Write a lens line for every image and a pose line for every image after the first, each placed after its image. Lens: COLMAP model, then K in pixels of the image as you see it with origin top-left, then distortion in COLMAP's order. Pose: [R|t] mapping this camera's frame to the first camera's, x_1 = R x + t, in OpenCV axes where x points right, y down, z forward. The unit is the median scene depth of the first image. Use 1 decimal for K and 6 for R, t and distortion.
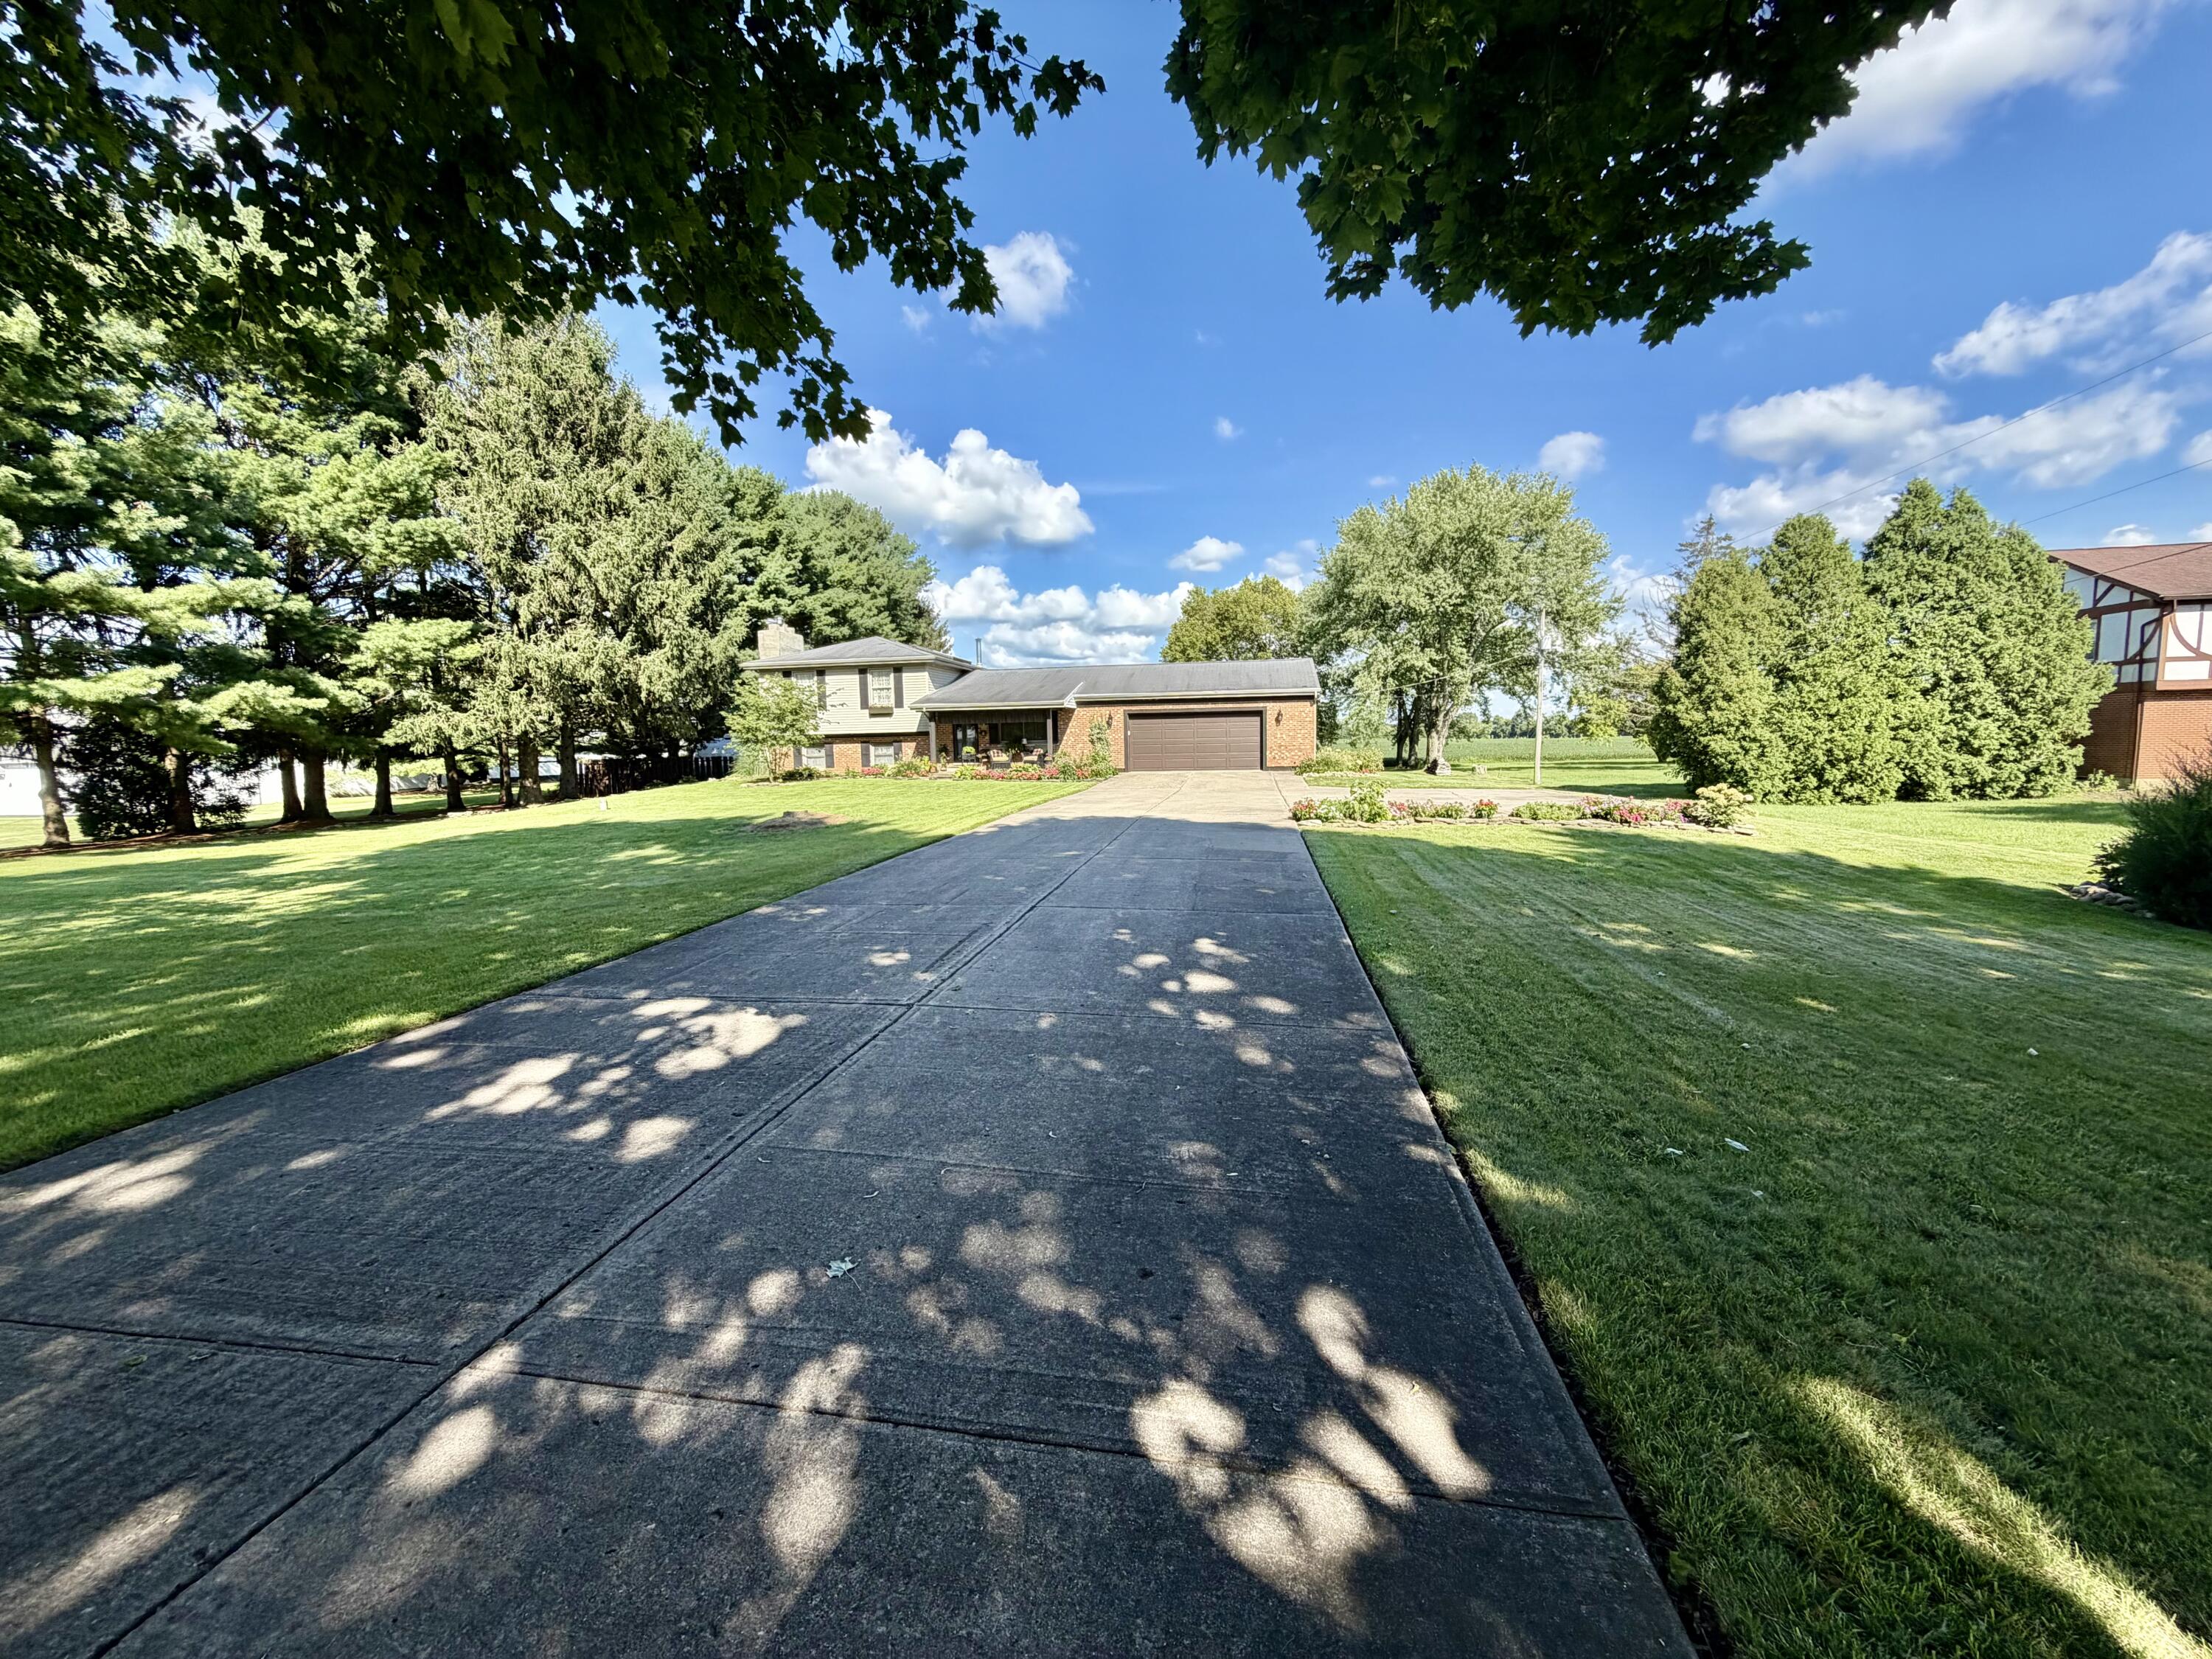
lens RADIAL K [[882.8, 0, 1105.0], [0, 882.8, 831.2], [0, 0, 1]] dist [0.000852, 0.000015]
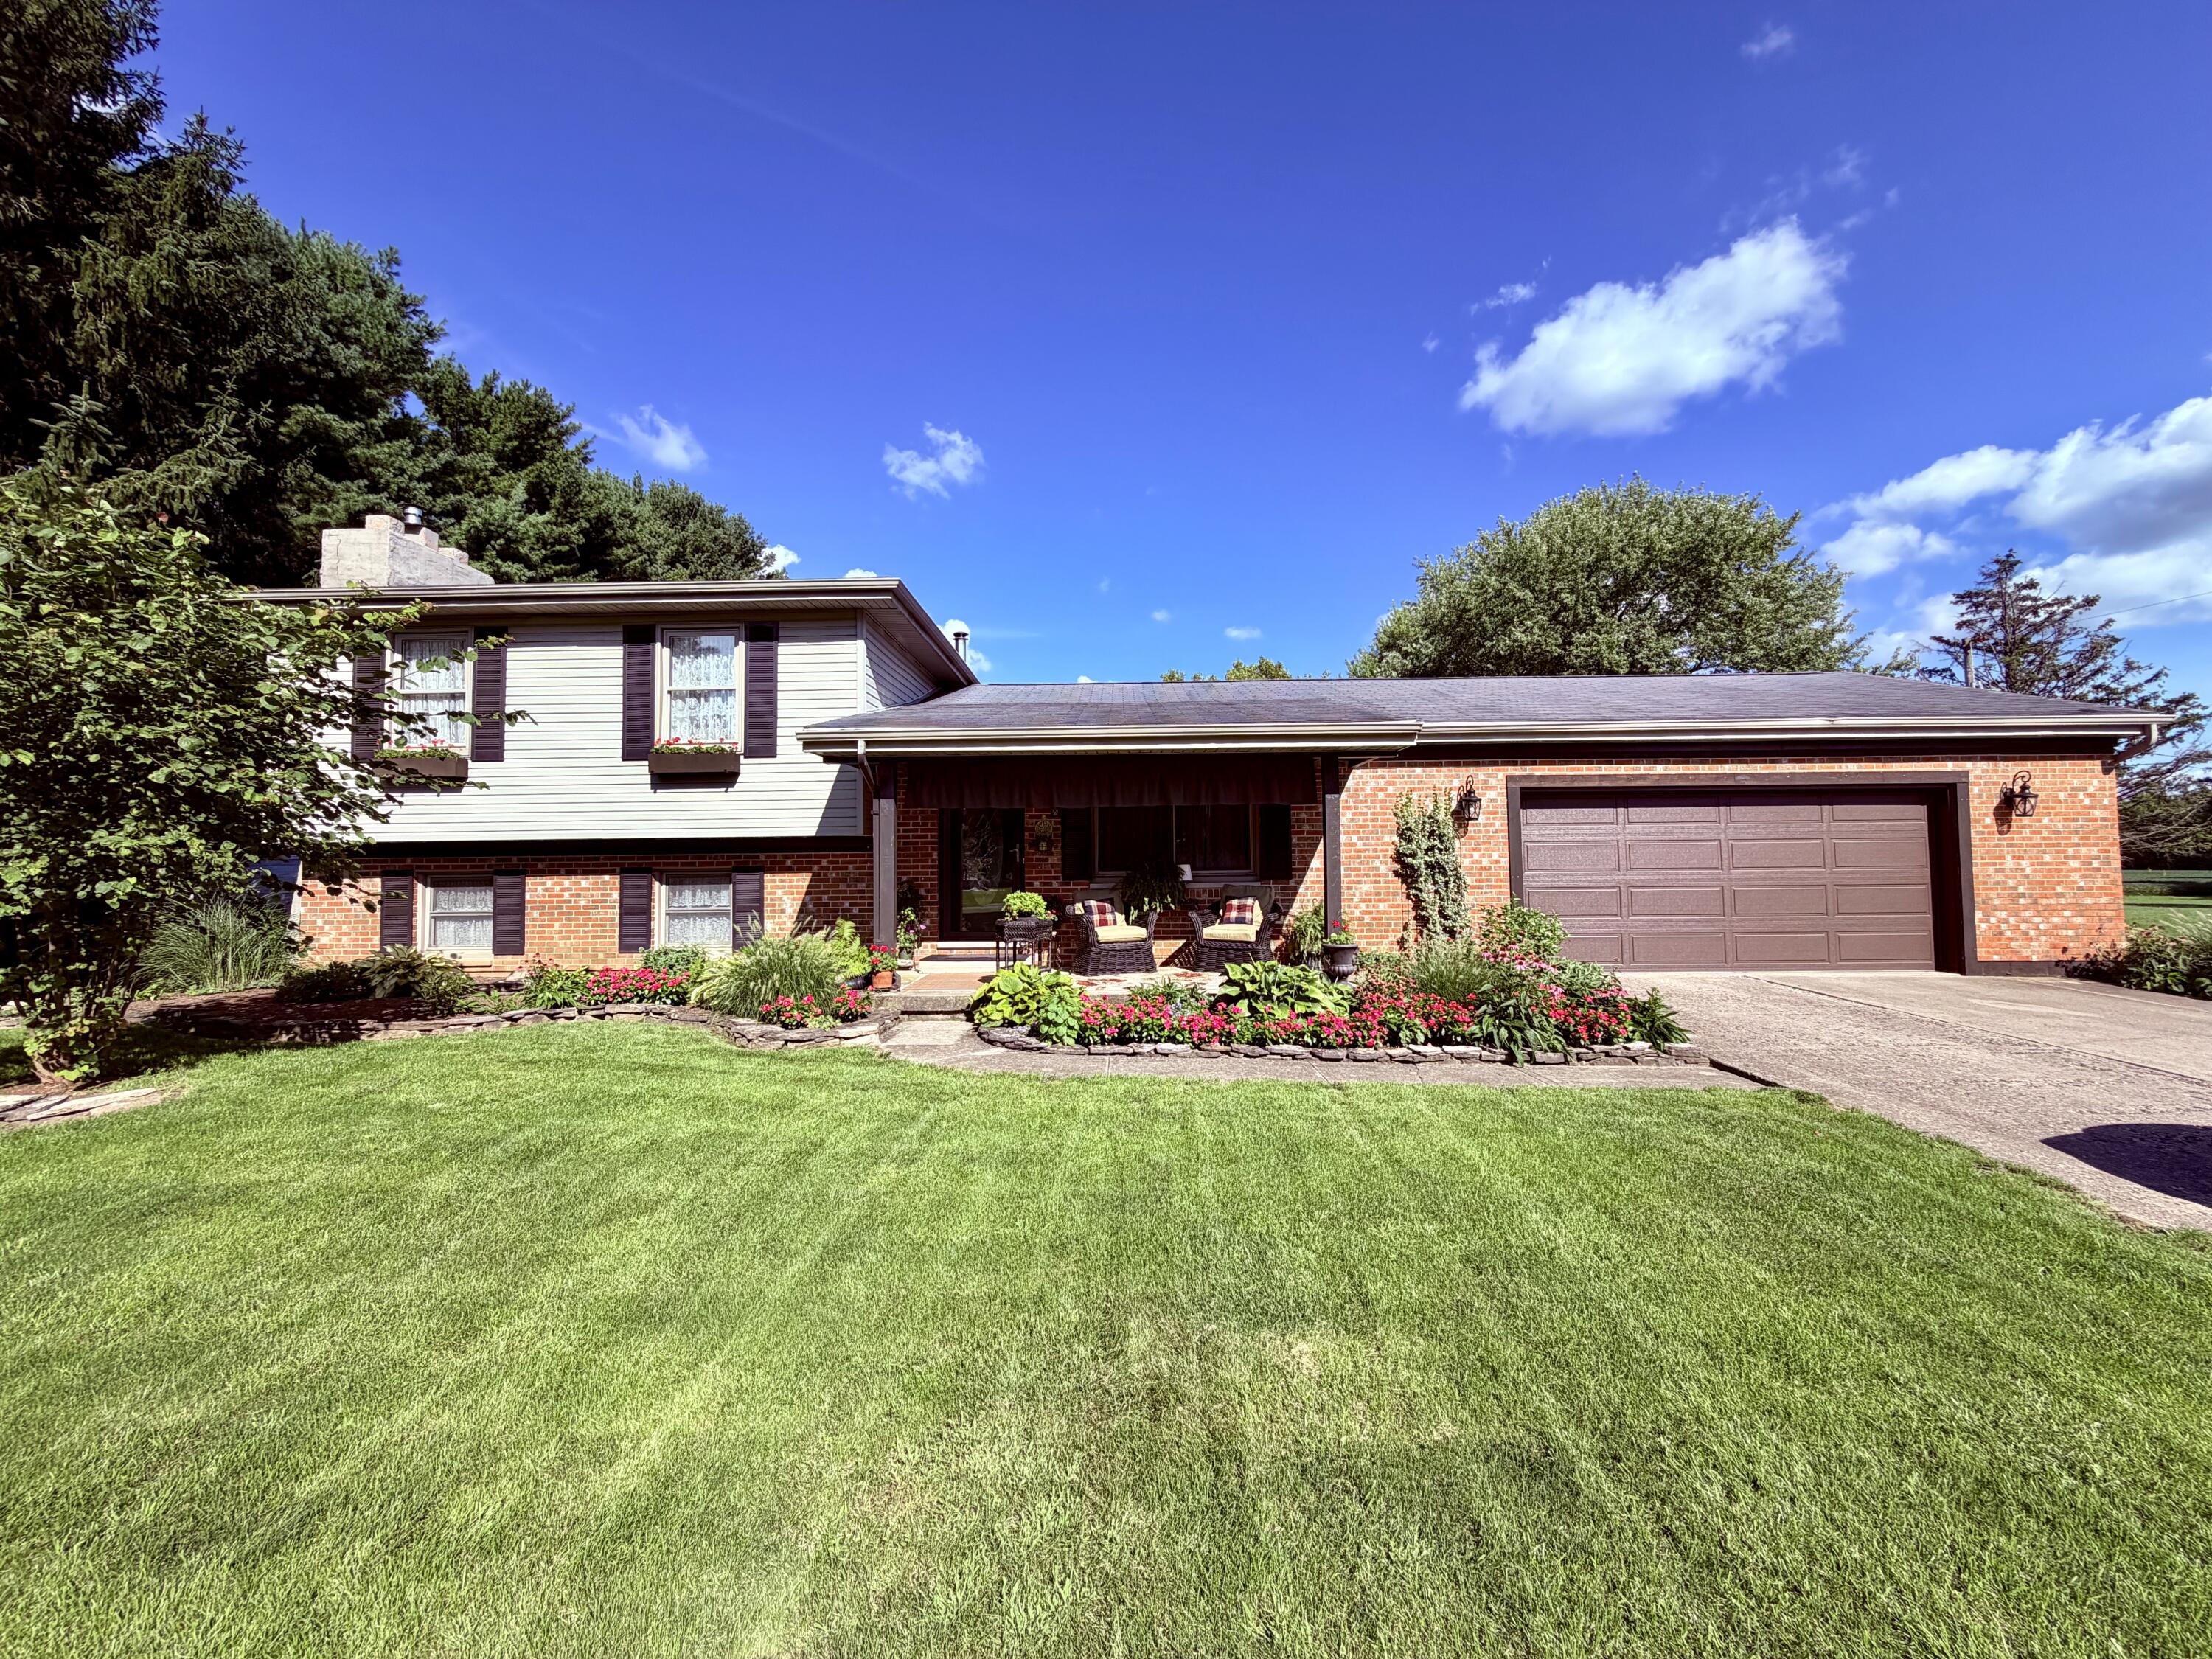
lens RADIAL K [[882.8, 0, 1100.6], [0, 882.8, 823.5], [0, 0, 1]] dist [0.000852, 0.000015]
pose [[0.992706, 0.014647, 0.119671, -0.157046], [0.002515, 0.989861, -0.142017, -0.075886], [-0.120538, 0.141282, 0.982604, 0.707532]]
